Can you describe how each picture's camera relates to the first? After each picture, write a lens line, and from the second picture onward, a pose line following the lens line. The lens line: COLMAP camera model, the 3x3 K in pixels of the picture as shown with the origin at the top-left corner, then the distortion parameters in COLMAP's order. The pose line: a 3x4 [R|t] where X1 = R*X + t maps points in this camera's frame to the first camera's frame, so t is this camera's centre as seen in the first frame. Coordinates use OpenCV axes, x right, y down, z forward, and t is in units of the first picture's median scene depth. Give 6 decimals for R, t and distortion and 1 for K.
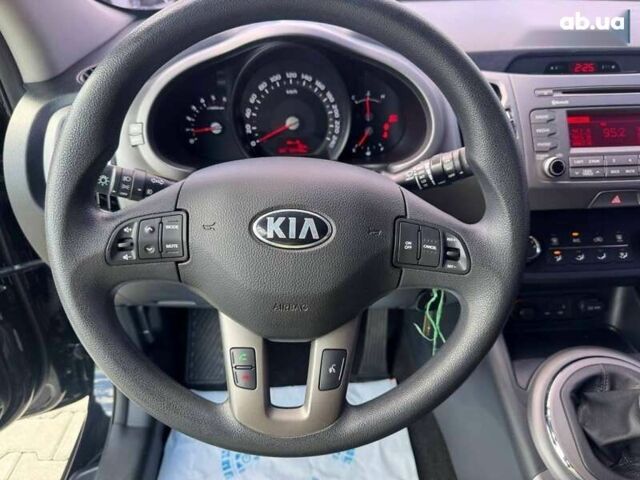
lens RADIAL K [[474.4, 0, 321.0], [0, 474.4, 242.1], [0, 0, 1]] dist [0.010943, -0.005070]
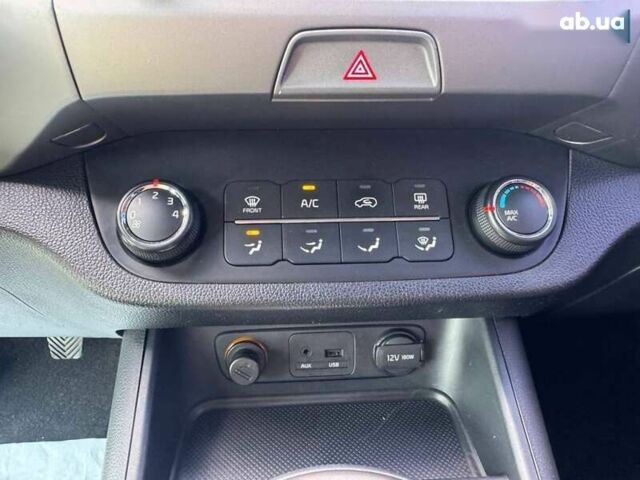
lens RADIAL K [[464.8, 0, 299.4], [0, 464.8, 251.4], [0, 0, 1]] dist [-0.000371, 0.002343]
pose [[0.999765, 0.020976, 0.005503, 0.532058], [-0.021129, 0.999342, 0.029465, 0.025434], [-0.004881, -0.029575, 0.999551, 0.620358]]
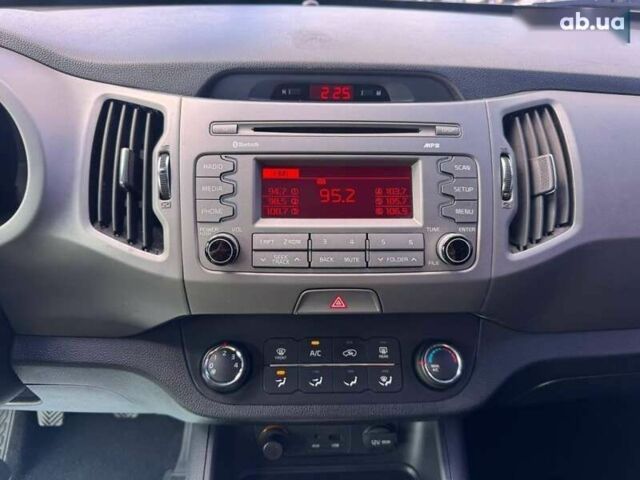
lens RADIAL K [[472.9, 0, 321.4], [0, 472.9, 240.2], [0, 0, 1]] dist [0.047929, -0.061151]
pose [[0.999086, 0.037687, -0.020181, 0.557372], [-0.038616, 0.998111, -0.047782, -0.128590], [0.018342, 0.048518, 0.998654, 0.348473]]
